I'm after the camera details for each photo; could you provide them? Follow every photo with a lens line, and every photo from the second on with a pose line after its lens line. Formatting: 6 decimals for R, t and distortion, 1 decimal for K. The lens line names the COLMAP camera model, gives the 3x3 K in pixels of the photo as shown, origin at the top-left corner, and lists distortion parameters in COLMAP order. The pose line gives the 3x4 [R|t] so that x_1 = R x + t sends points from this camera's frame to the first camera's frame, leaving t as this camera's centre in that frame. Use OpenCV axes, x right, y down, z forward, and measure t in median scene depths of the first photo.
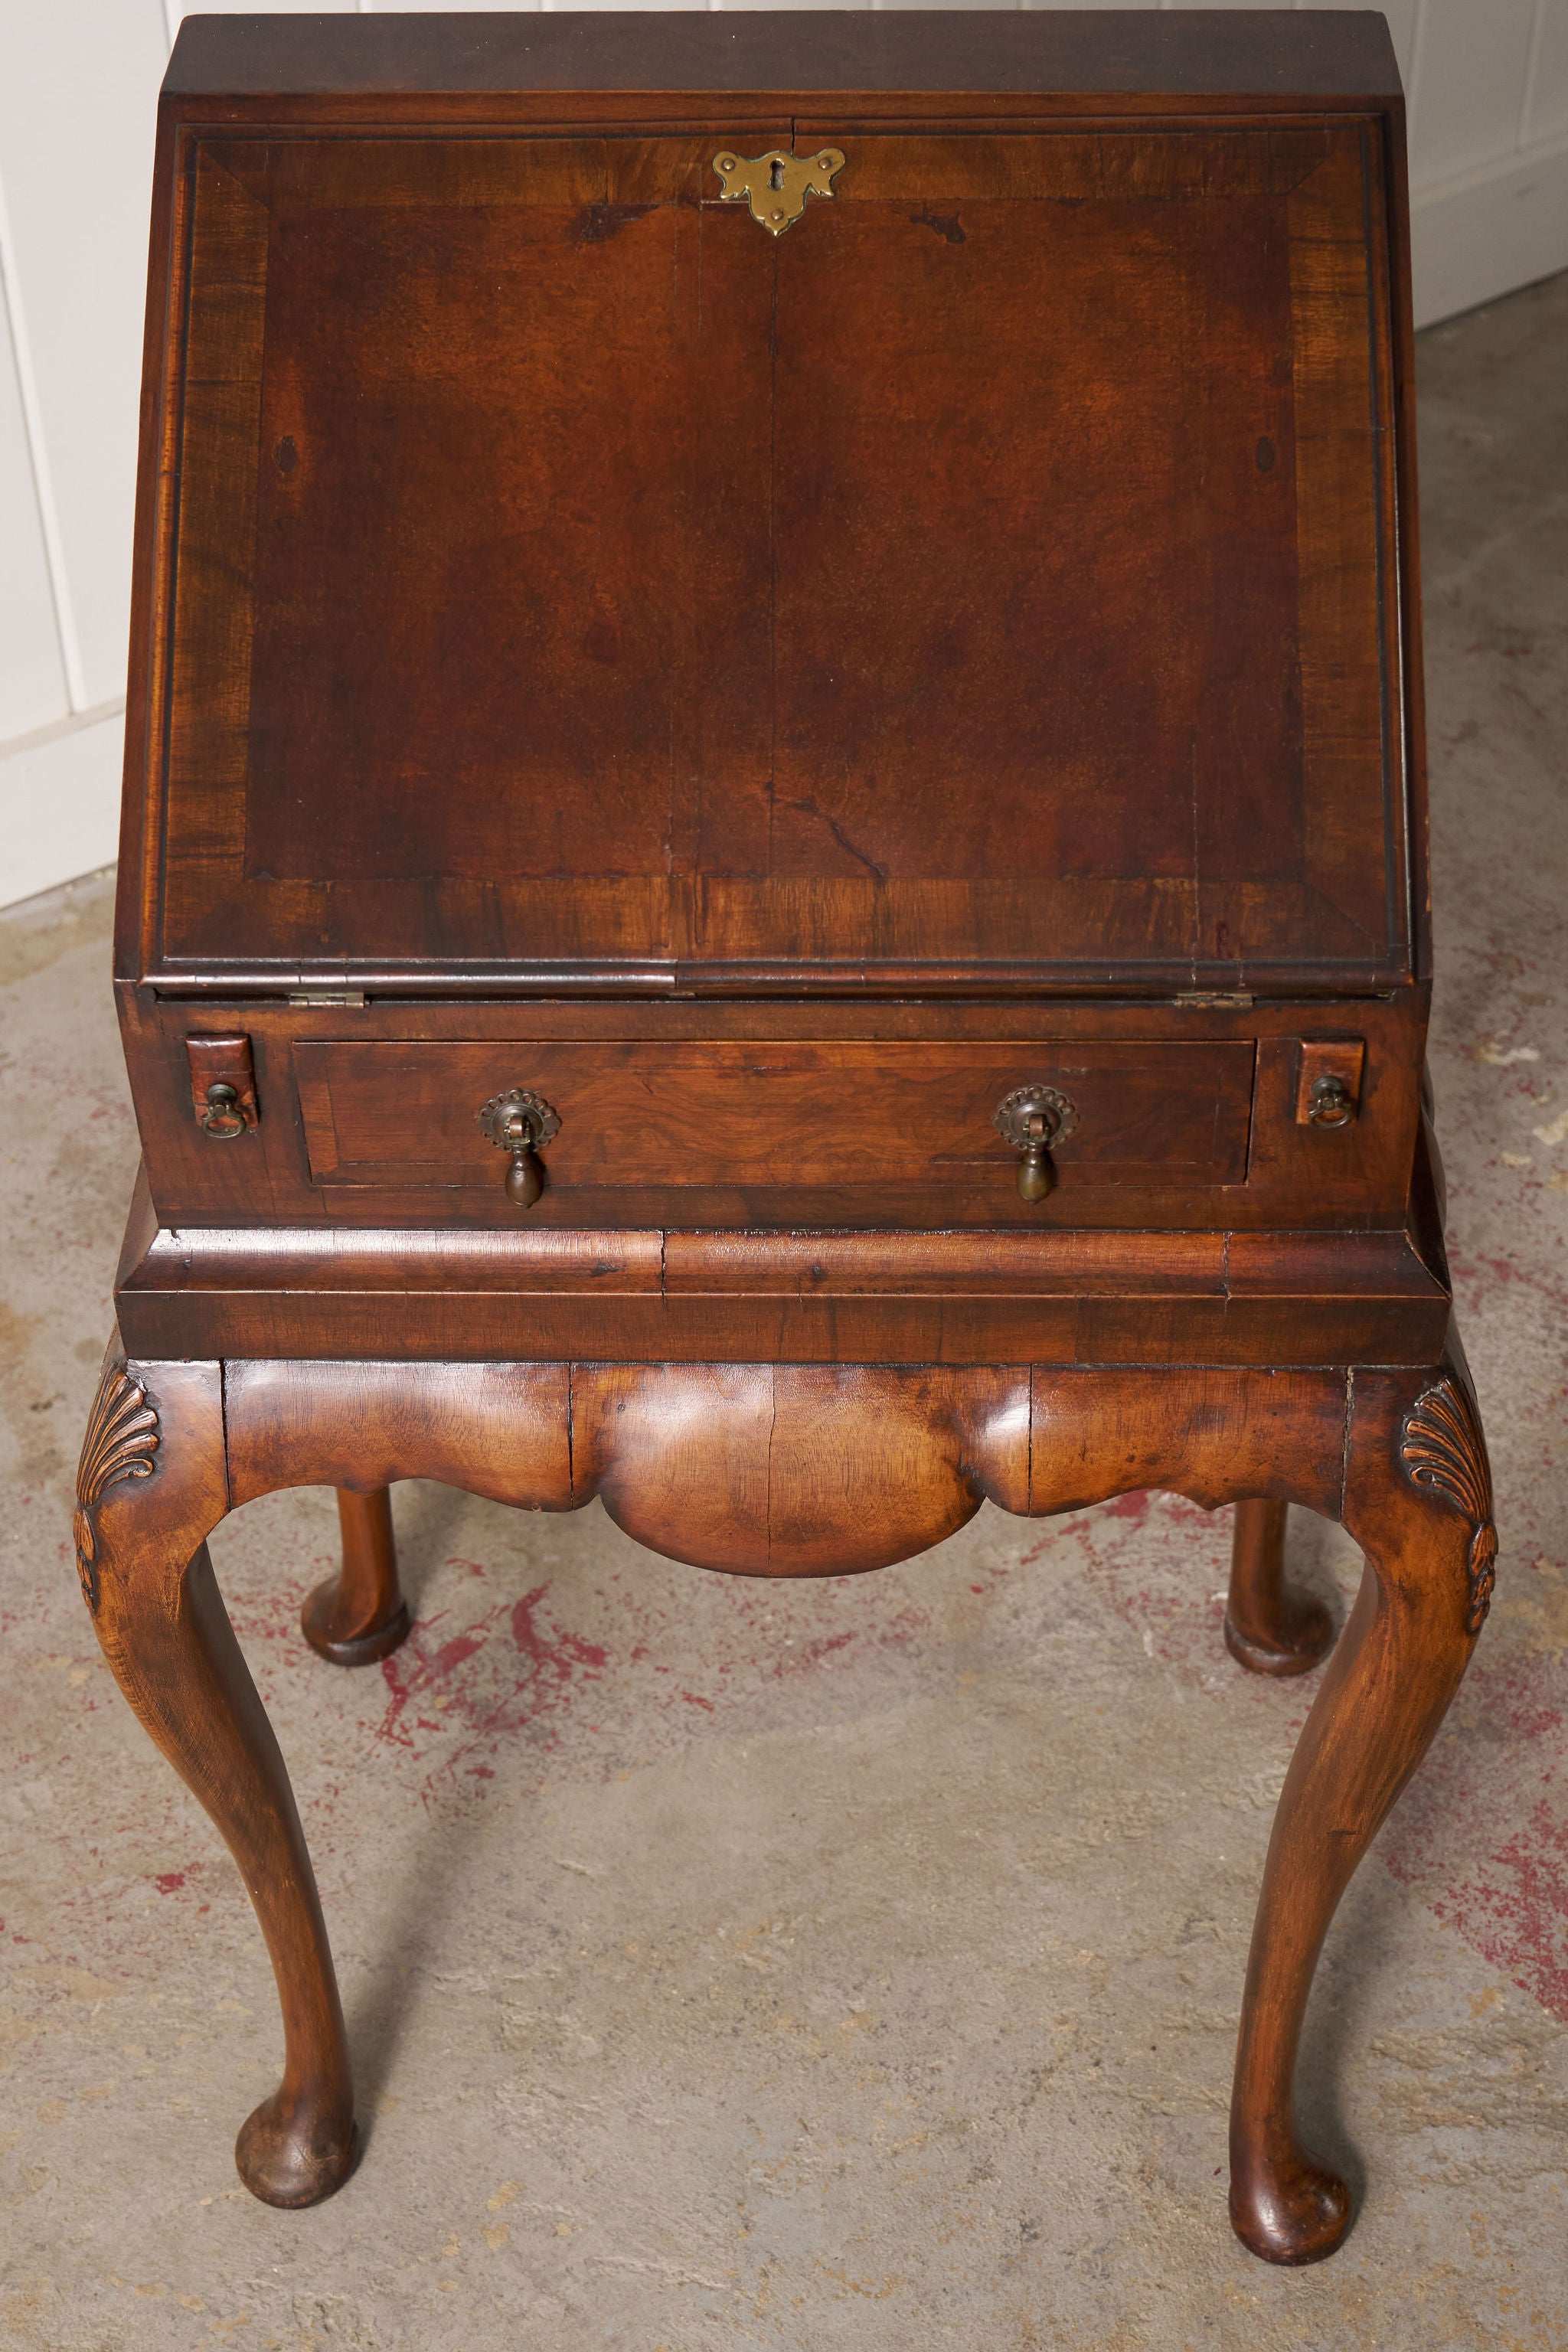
lens RADIAL K [[3824.3, 0, 779.6], [0, 3824.3, 1279.5], [0, 0, 1]] dist [-0.002455, 0.000000]
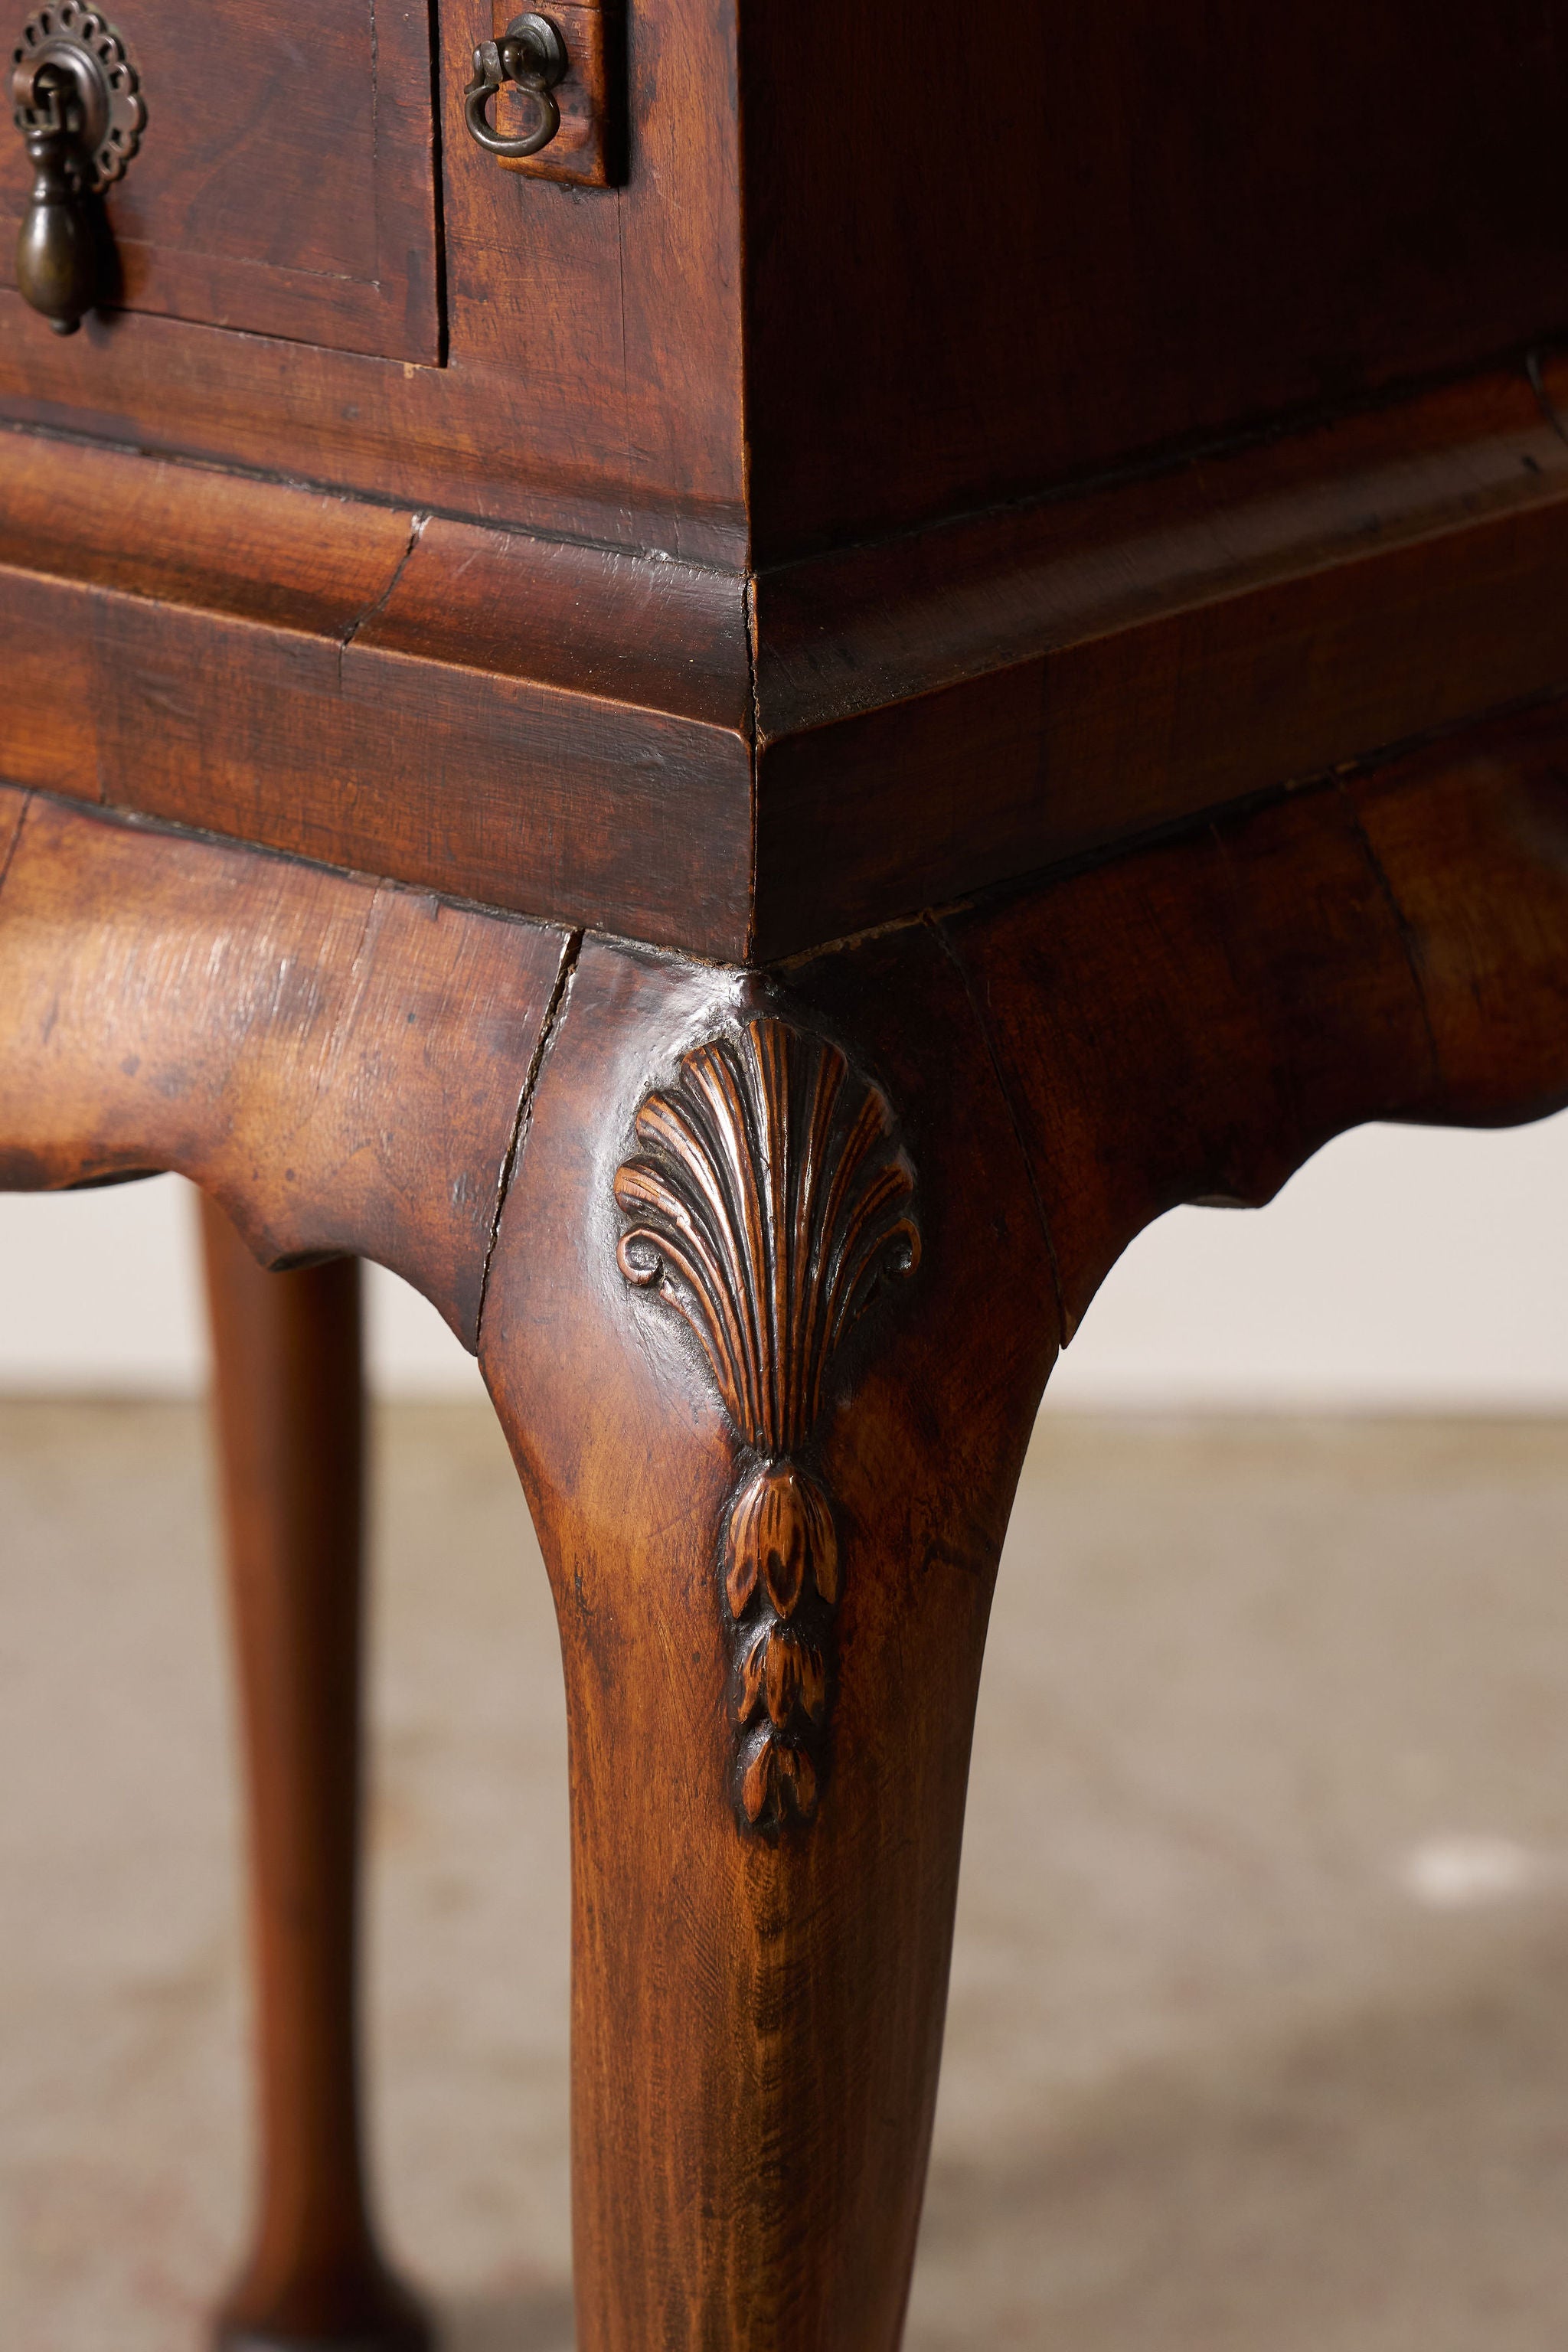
lens RADIAL K [[7101.9, 0, 786.0], [0, 7101.9, 1183.3], [0, 0, 1]] dist [-0.040725, 0.000000]
pose [[0.756954, 0.218573, -0.615830, 0.496120], [-0.436103, 0.870803, -0.226972, 0.161173], [0.486656, 0.440373, 0.754478, 0.388219]]
